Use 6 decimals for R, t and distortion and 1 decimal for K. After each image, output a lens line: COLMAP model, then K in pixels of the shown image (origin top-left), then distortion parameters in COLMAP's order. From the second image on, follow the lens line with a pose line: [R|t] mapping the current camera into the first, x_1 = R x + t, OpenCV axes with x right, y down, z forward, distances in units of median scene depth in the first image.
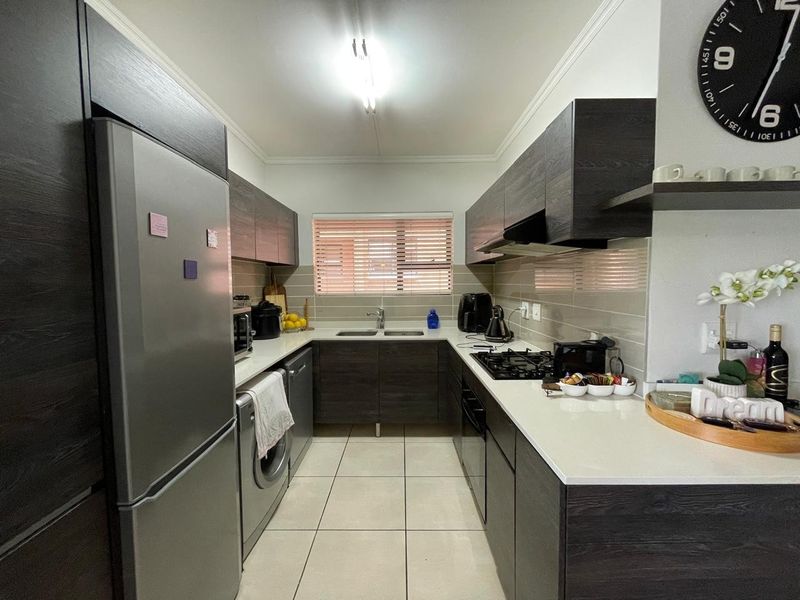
lens RADIAL K [[324.9, 0, 396.4], [0, 324.9, 300.1], [0, 0, 1]] dist [-0.000831, -0.000147]
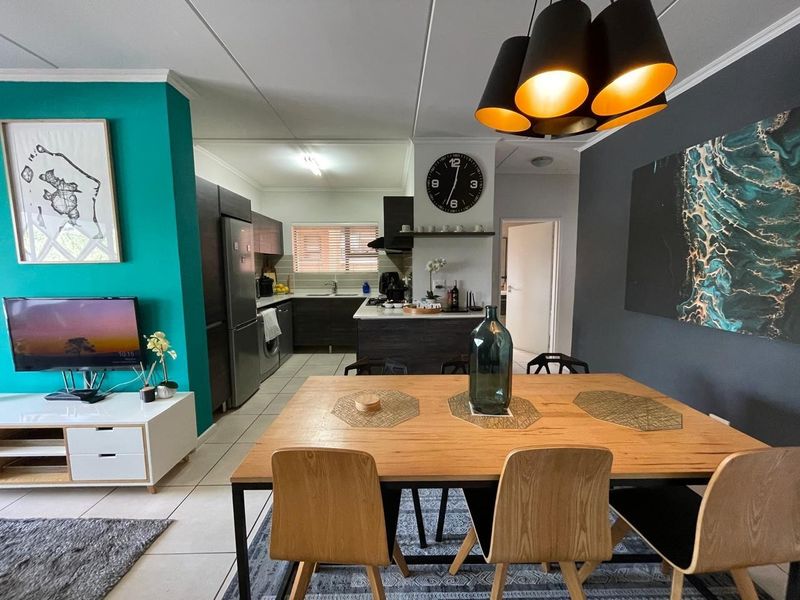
lens RADIAL K [[324.9, 0, 396.4], [0, 324.9, 300.1], [0, 0, 1]] dist [-0.000831, -0.000147]
pose [[0.999516, -0.001120, 0.031089, 0.319223], [-0.000363, 0.998864, 0.047649, 0.063478], [-0.031107, -0.047637, 0.998380, -0.976521]]
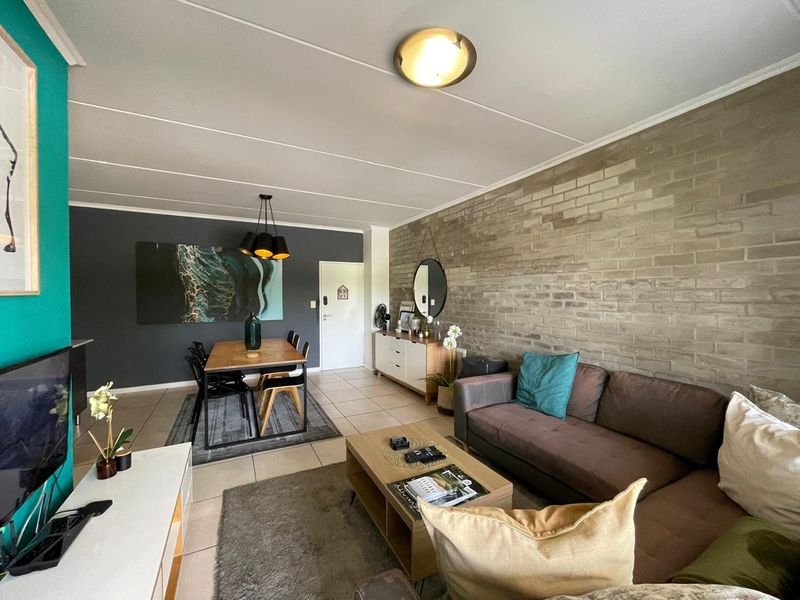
lens RADIAL K [[324.2, 0, 399.0], [0, 324.2, 297.5], [0, 0, 1]] dist [-0.002316, -0.000266]
pose [[-0.474111, -0.001526, 0.880464, -1.360204], [0.057837, 0.997785, 0.032873, 0.017988], [-0.878563, 0.066509, -0.472972, -0.241775]]
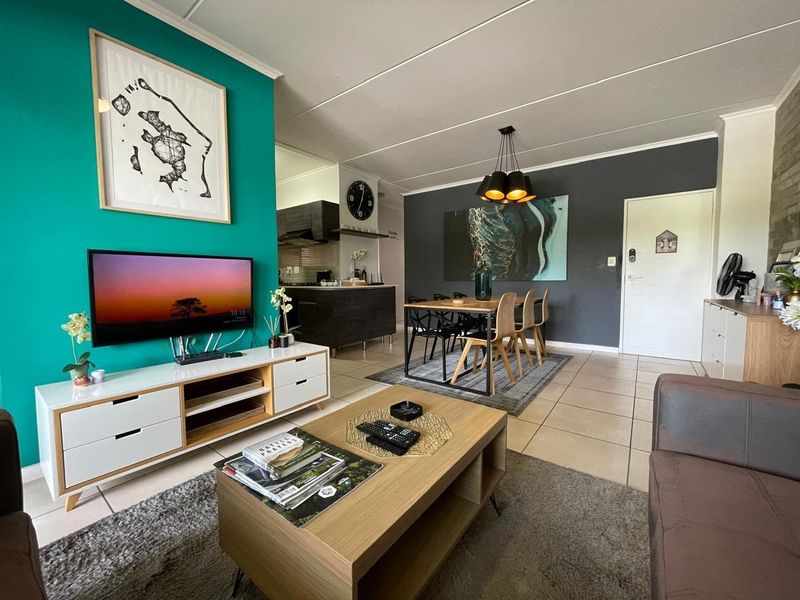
lens RADIAL K [[324.2, 0, 399.0], [0, 324.2, 297.5], [0, 0, 1]] dist [-0.002316, -0.000266]
pose [[0.595356, -0.041539, 0.802387, -1.031590], [0.047743, 0.998727, 0.016280, 0.240834], [-0.802042, 0.028616, 0.596581, -0.987201]]
